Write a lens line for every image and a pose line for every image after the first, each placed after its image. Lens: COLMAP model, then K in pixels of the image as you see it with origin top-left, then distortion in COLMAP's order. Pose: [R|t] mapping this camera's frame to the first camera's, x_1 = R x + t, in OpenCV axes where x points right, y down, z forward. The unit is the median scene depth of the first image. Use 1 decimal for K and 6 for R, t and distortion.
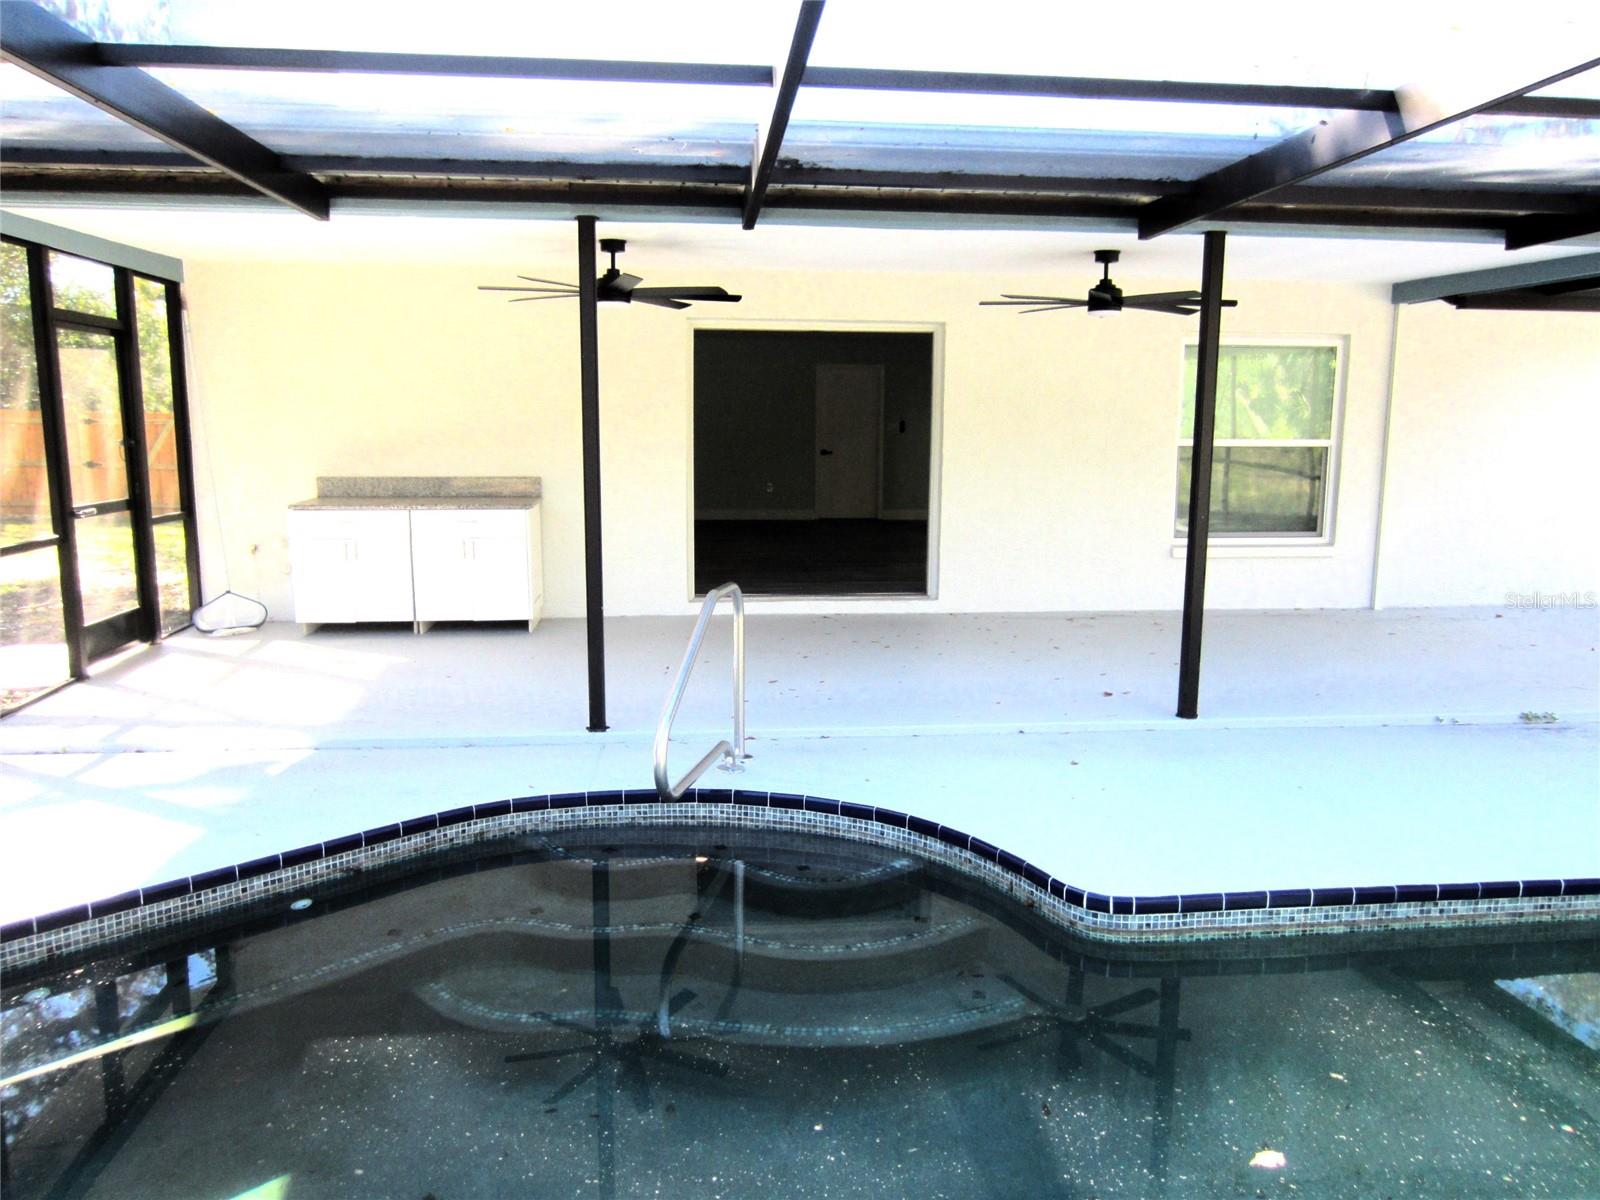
lens RADIAL K [[1154.4, 0, 804.6], [0, 1154.4, 603.4], [0, 0, 1]] dist [-0.011594, -0.003813]
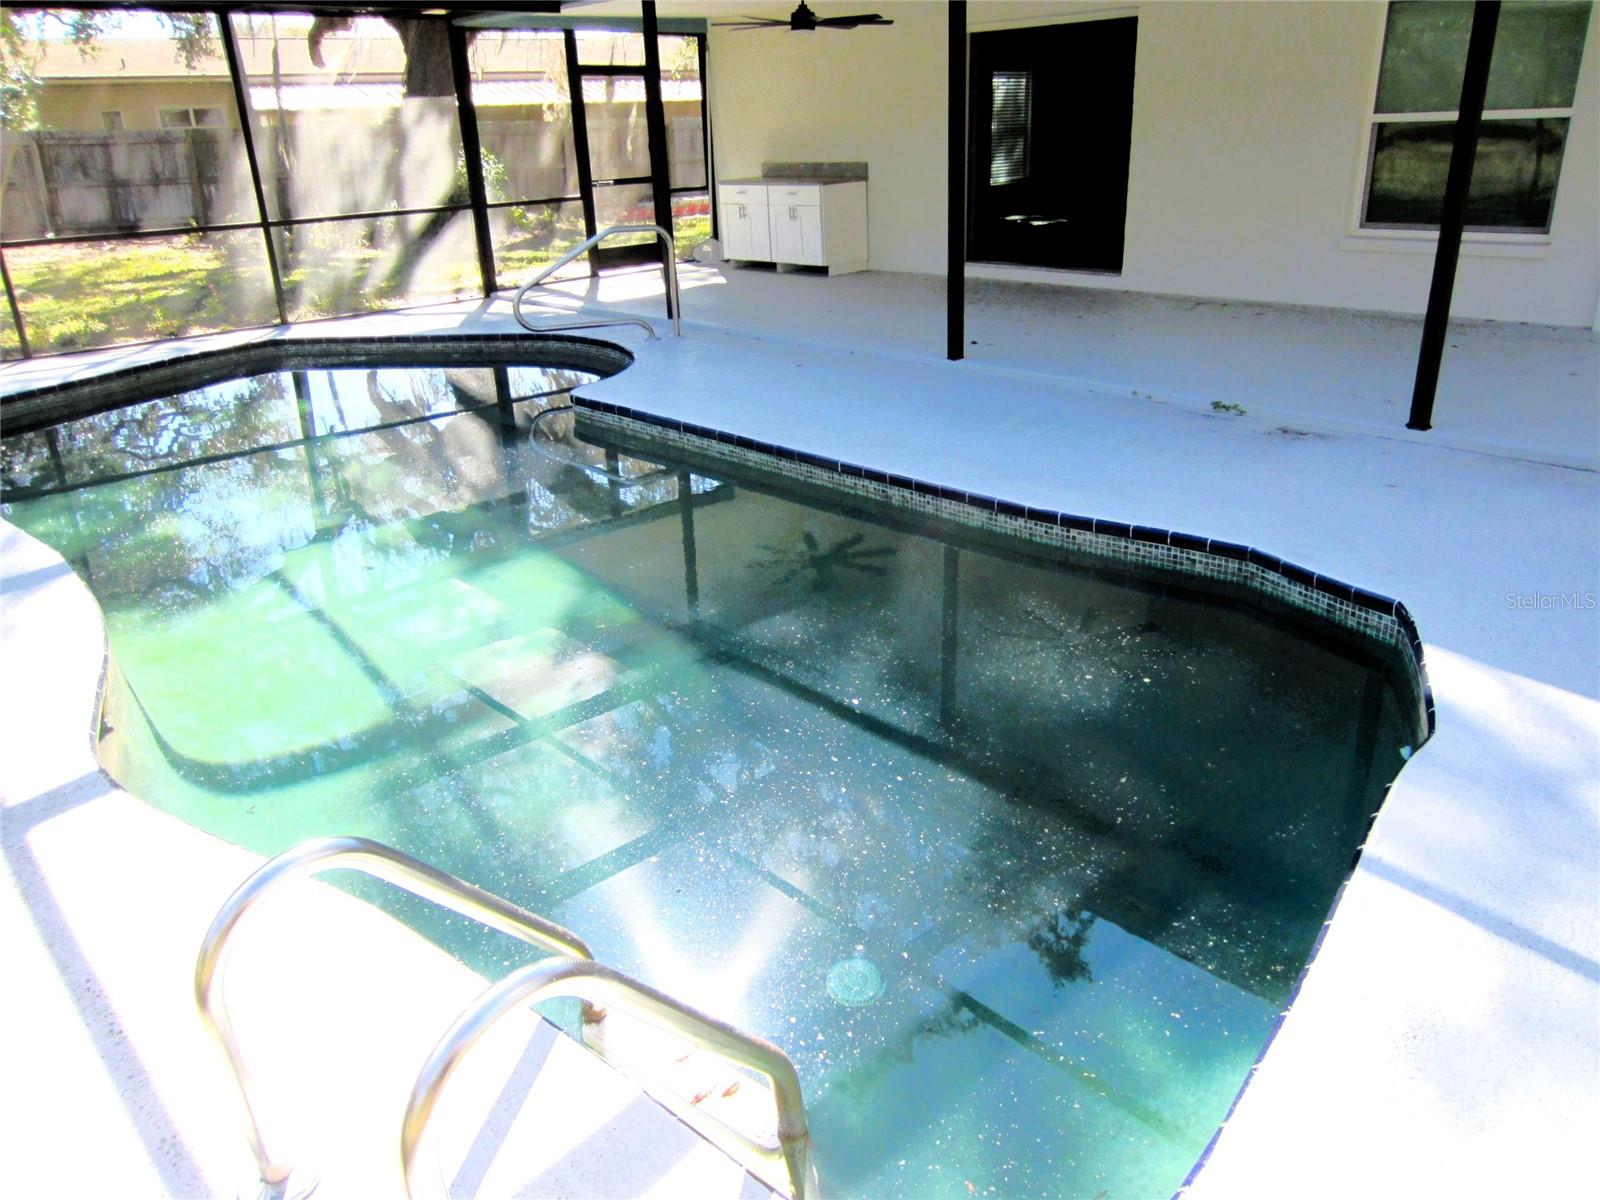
lens RADIAL K [[1154.4, 0, 804.6], [0, 1154.4, 603.4], [0, 0, 1]] dist [-0.011594, -0.003813]
pose [[0.602920, 0.278466, -0.747626, 0.897439], [-0.081577, 0.953714, 0.289439, 0.000805], [0.793620, -0.113520, 0.597730, 0.059337]]
